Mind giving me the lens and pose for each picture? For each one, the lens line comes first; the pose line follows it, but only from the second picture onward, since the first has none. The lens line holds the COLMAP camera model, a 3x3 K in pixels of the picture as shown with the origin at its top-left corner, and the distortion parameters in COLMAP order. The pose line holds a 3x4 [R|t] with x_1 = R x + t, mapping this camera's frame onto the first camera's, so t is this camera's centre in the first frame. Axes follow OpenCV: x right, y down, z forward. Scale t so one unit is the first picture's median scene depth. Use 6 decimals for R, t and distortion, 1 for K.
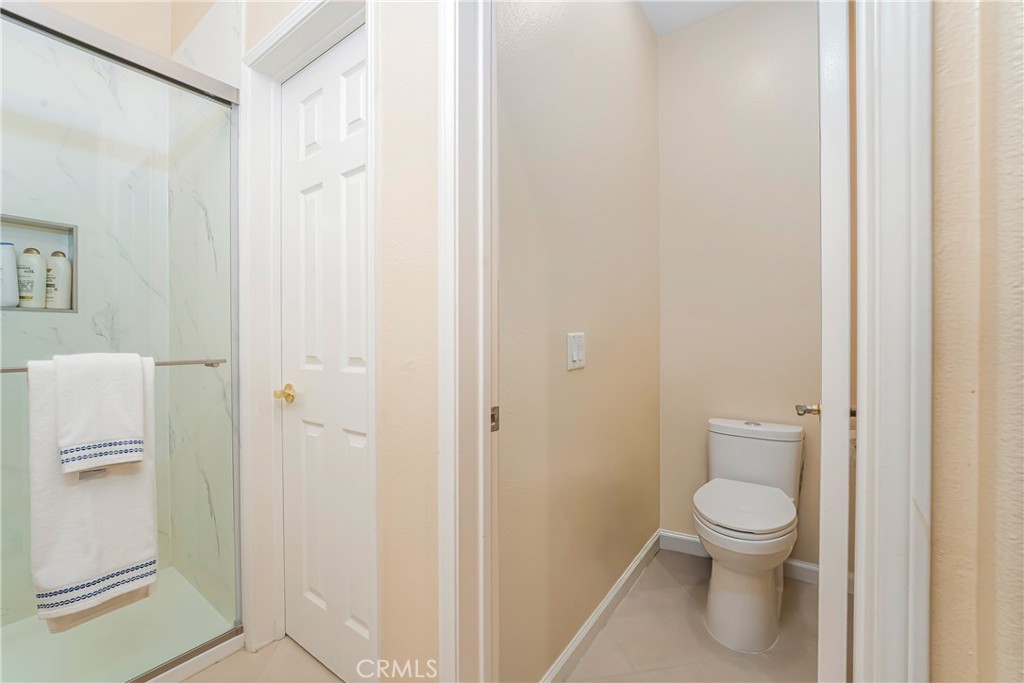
lens RADIAL K [[418.3, 0, 506.9], [0, 418.3, 341.5], [0, 0, 1]] dist [-0.014435, 0.002293]
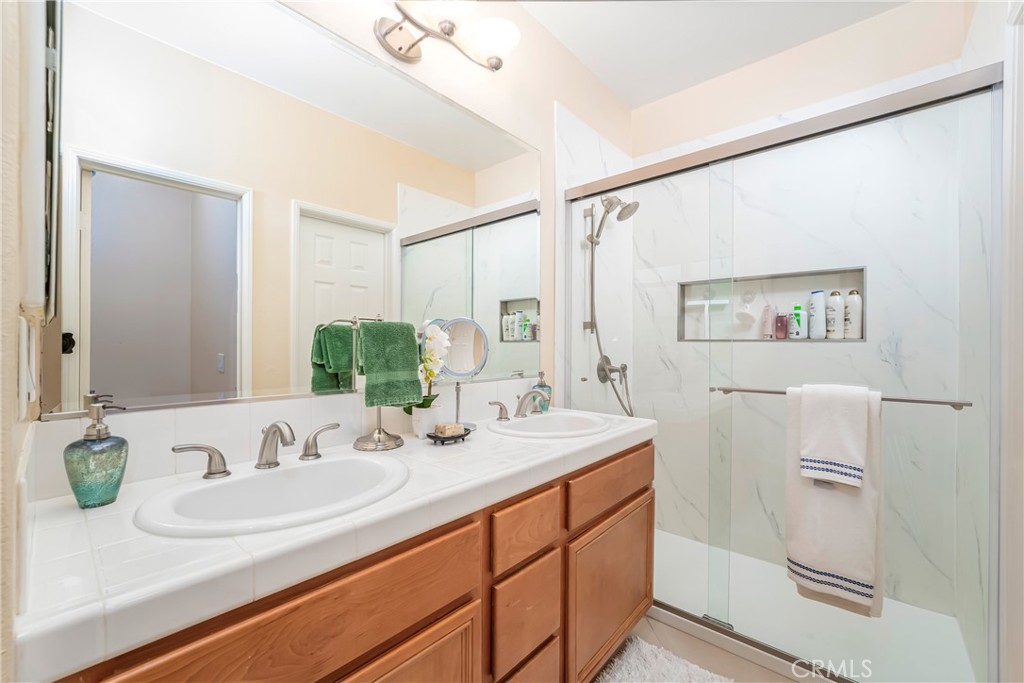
lens RADIAL K [[418.3, 0, 512.4], [0, 418.3, 348.2], [0, 0, 1]] dist [-0.014435, 0.002293]
pose [[-0.084429, 0.008406, -0.996394, 0.206597], [-0.008993, 0.999917, 0.009198, -0.059410], [0.996389, 0.009737, -0.084347, 0.133717]]
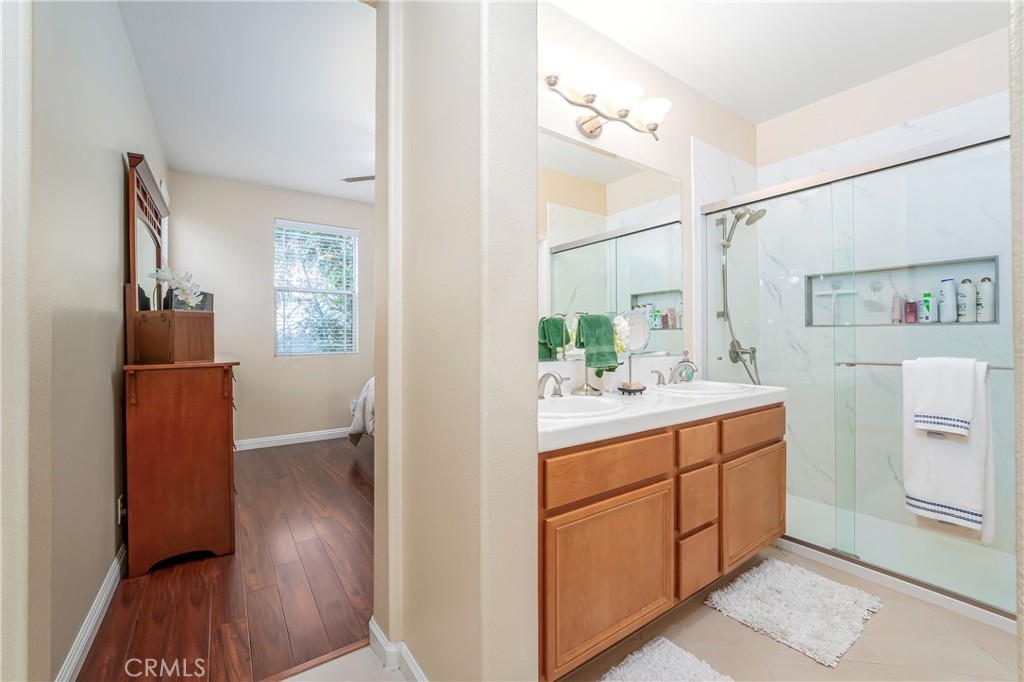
lens RADIAL K [[418.3, 0, 509.3], [0, 418.3, 334.7], [0, 0, 1]] dist [-0.014435, 0.002293]
pose [[-0.322787, -0.002295, -0.946469, 0.703412], [-0.001291, 0.999997, -0.001984, -0.036509], [0.946471, 0.000581, -0.322789, -0.010861]]
